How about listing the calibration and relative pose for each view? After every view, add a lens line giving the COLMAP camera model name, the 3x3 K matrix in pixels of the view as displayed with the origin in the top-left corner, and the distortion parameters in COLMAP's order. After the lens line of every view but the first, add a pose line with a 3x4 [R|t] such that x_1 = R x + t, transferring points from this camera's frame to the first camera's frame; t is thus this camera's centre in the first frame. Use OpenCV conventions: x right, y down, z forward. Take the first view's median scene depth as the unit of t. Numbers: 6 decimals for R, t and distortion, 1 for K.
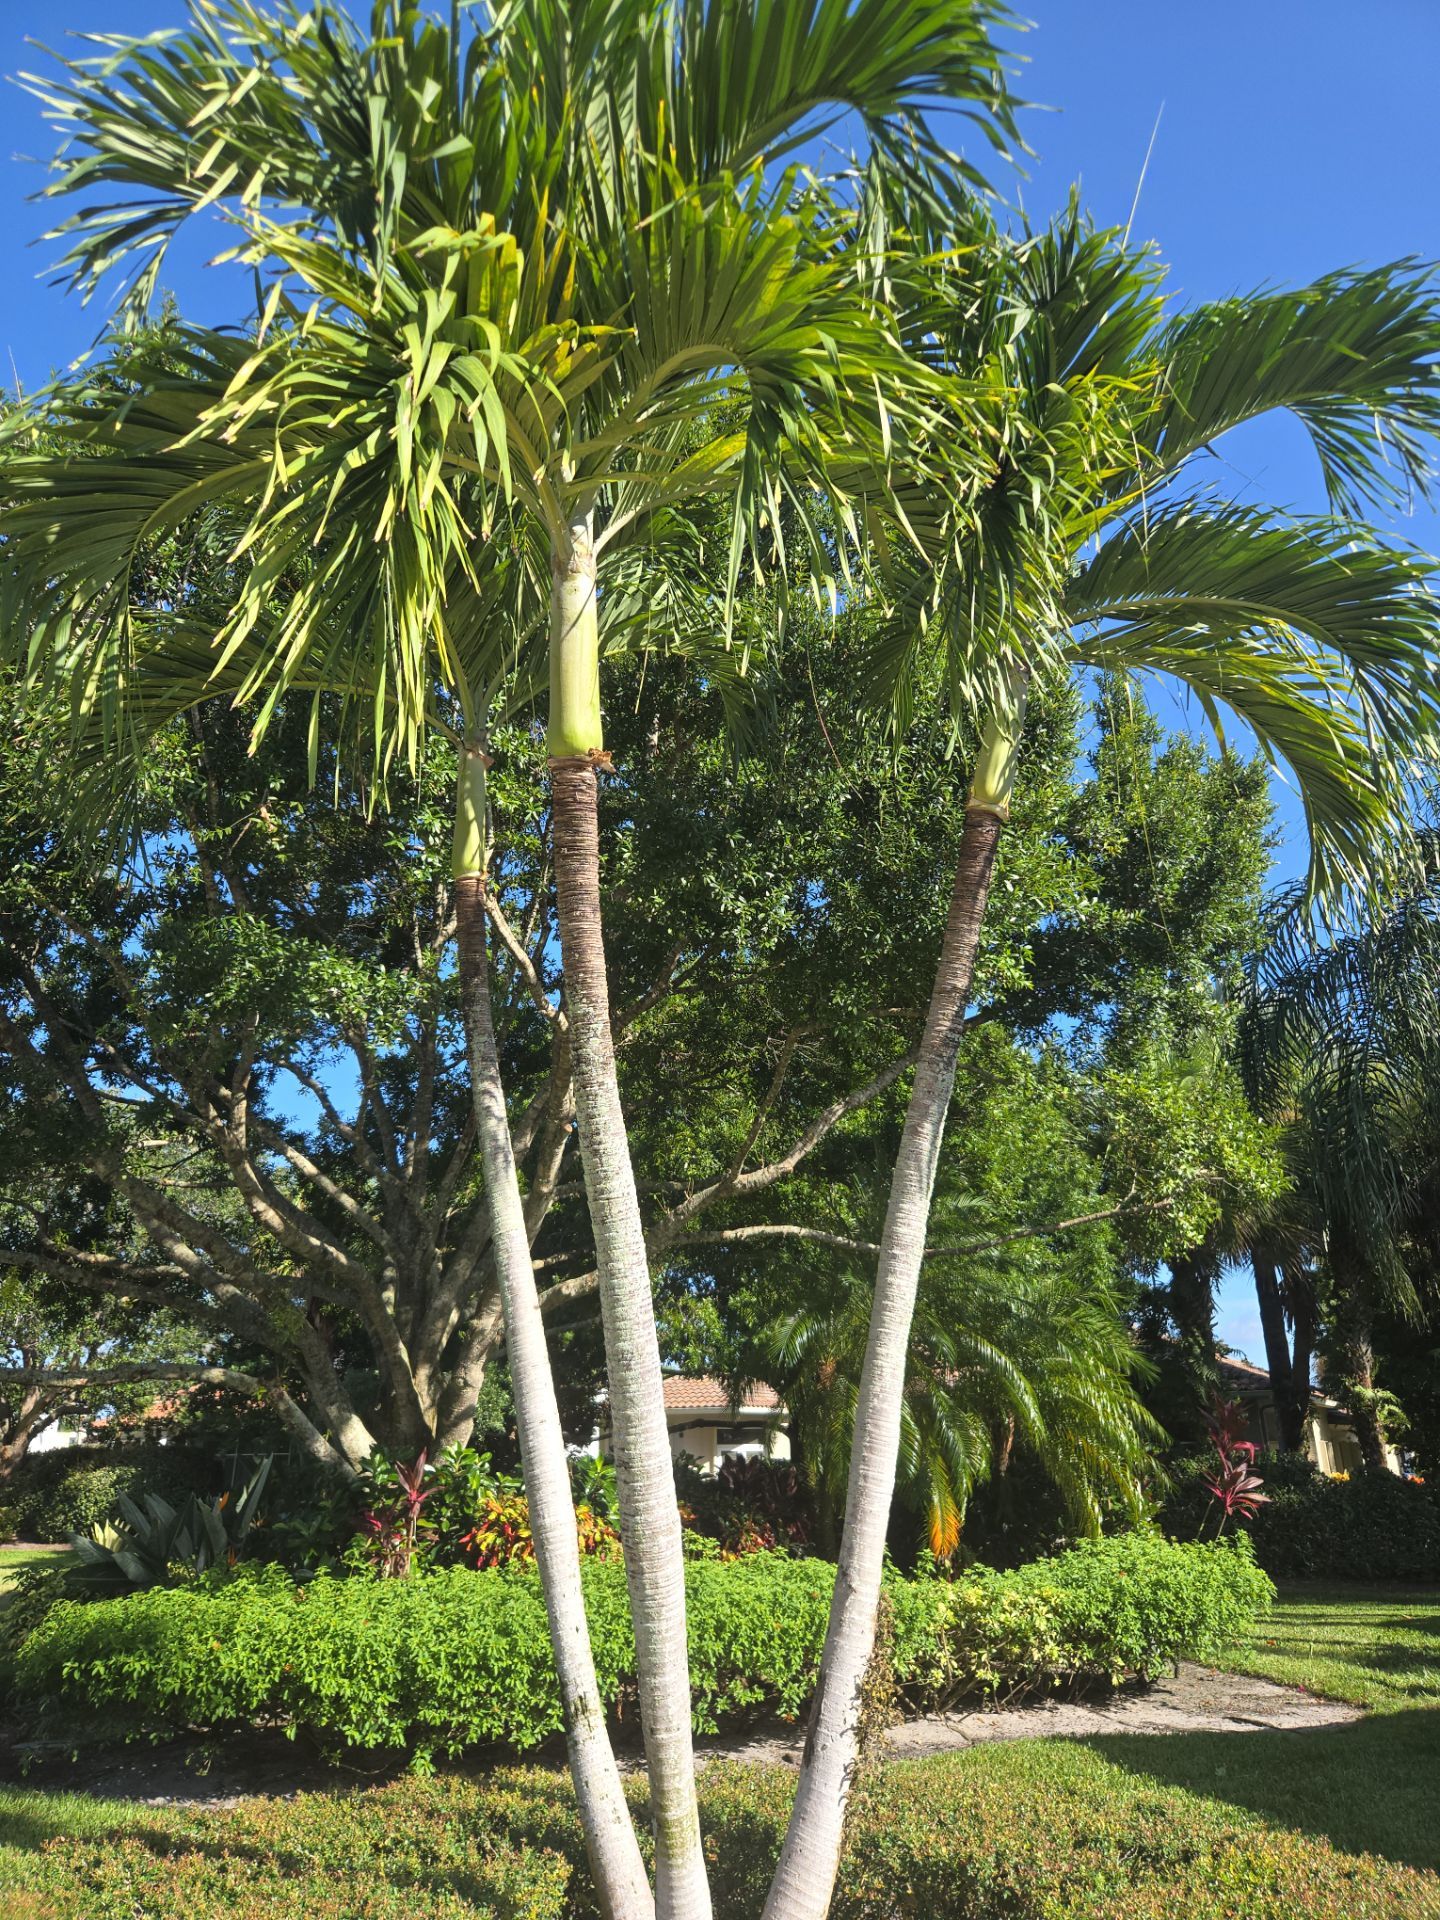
lens RADIAL K [[1291.8, 0, 720.0], [0, 1291.8, 960.0], [0, 0, 1]] dist [0.044353, -0.001613]
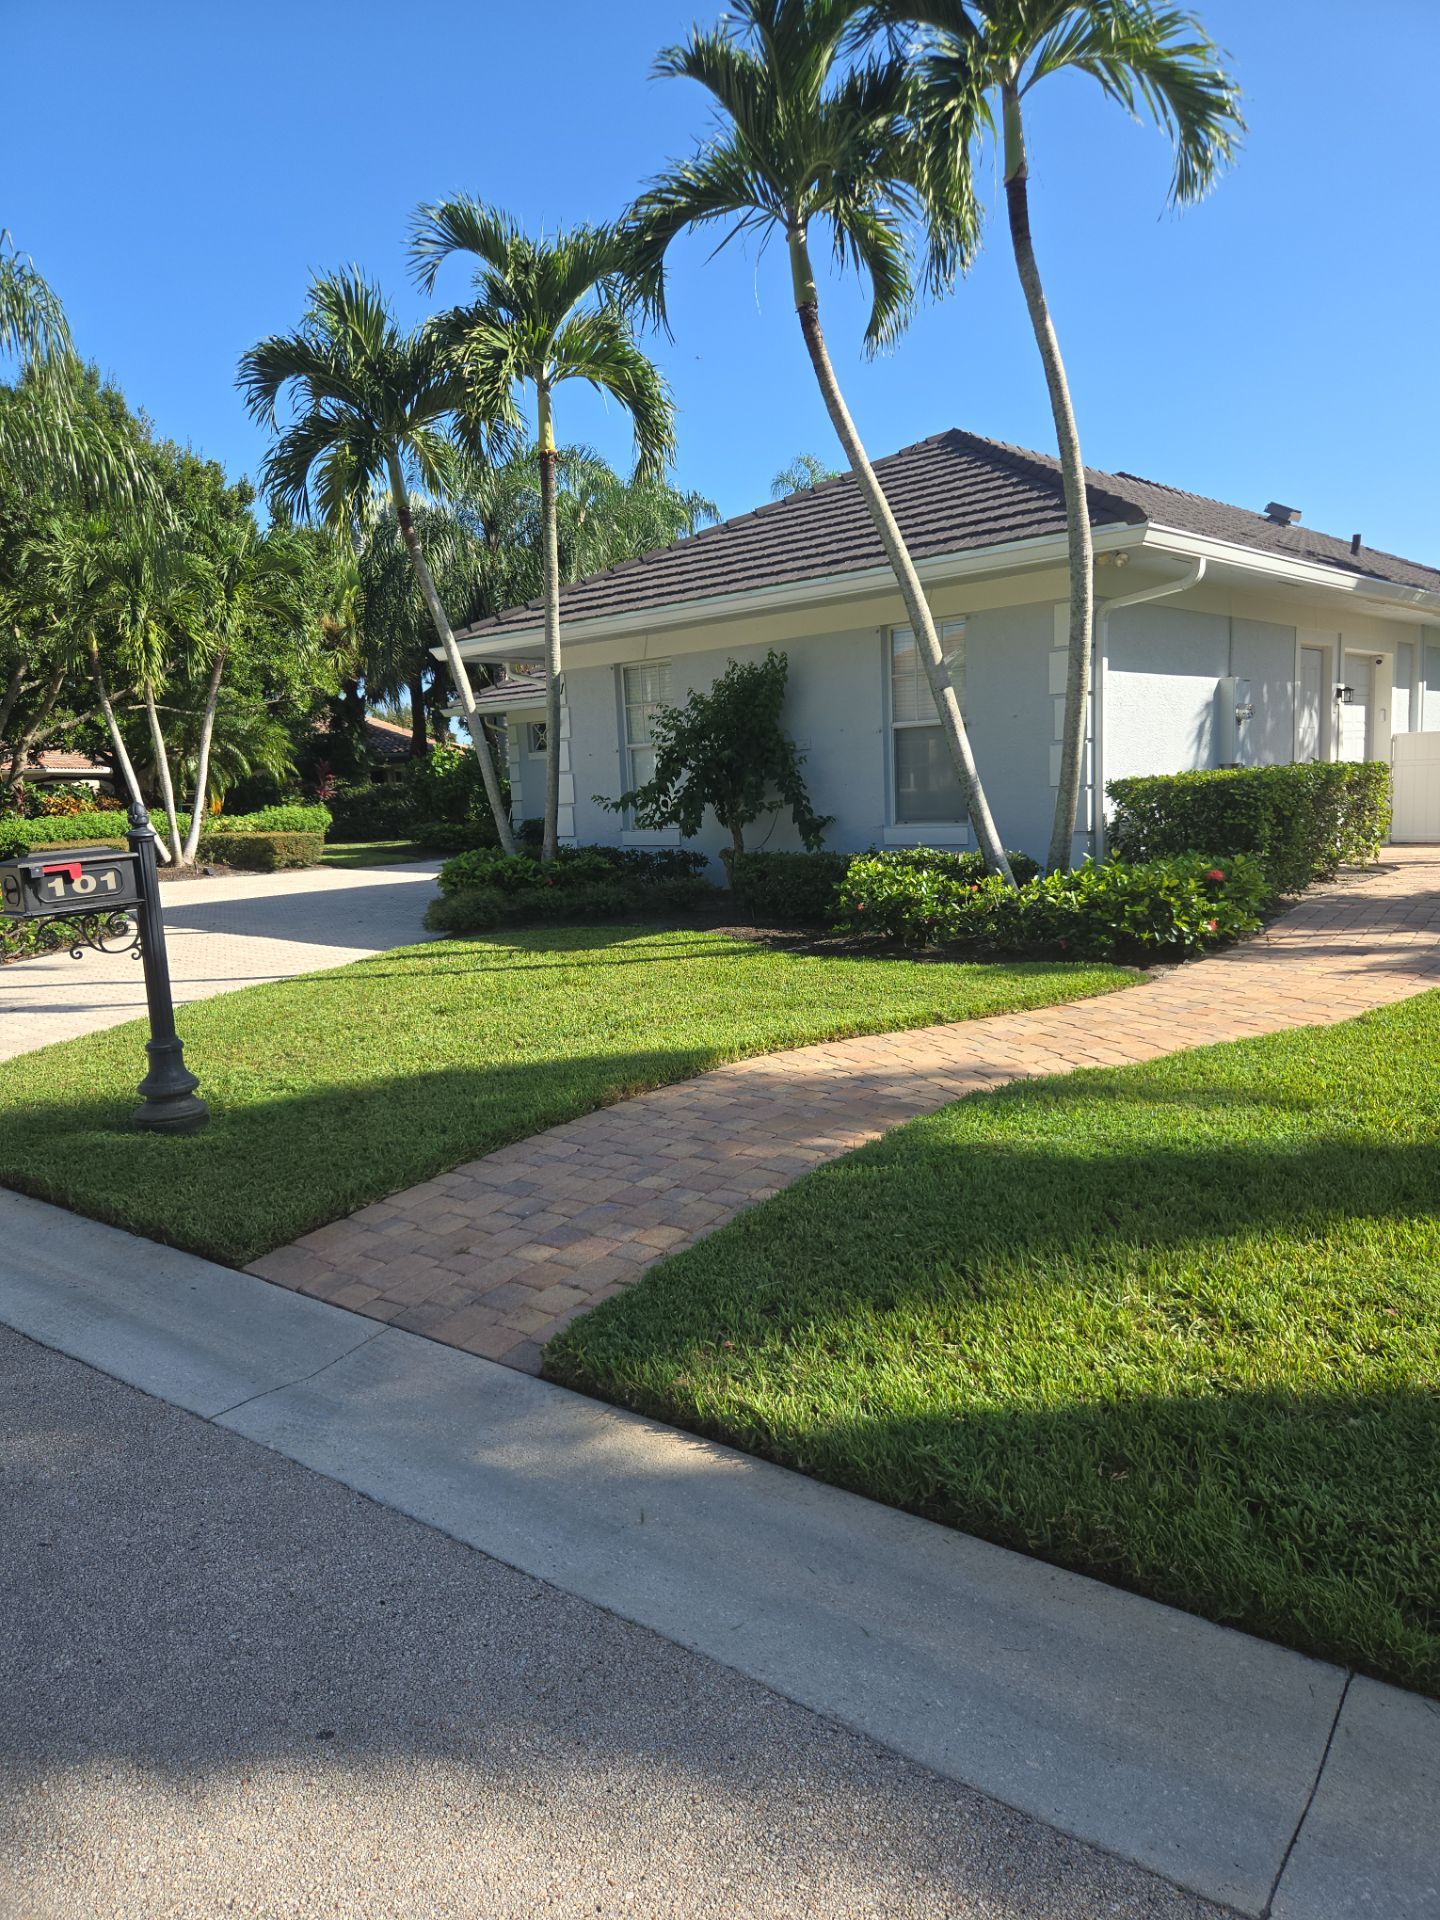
lens RADIAL K [[1291.8, 0, 720.0], [0, 1291.8, 960.0], [0, 0, 1]] dist [0.044353, -0.001613]
pose [[0.855606, -0.105135, 0.506838, -0.384484], [-0.165142, 0.872545, 0.459775, -0.805813], [-0.490577, -0.477086, 0.729193, -1.892965]]
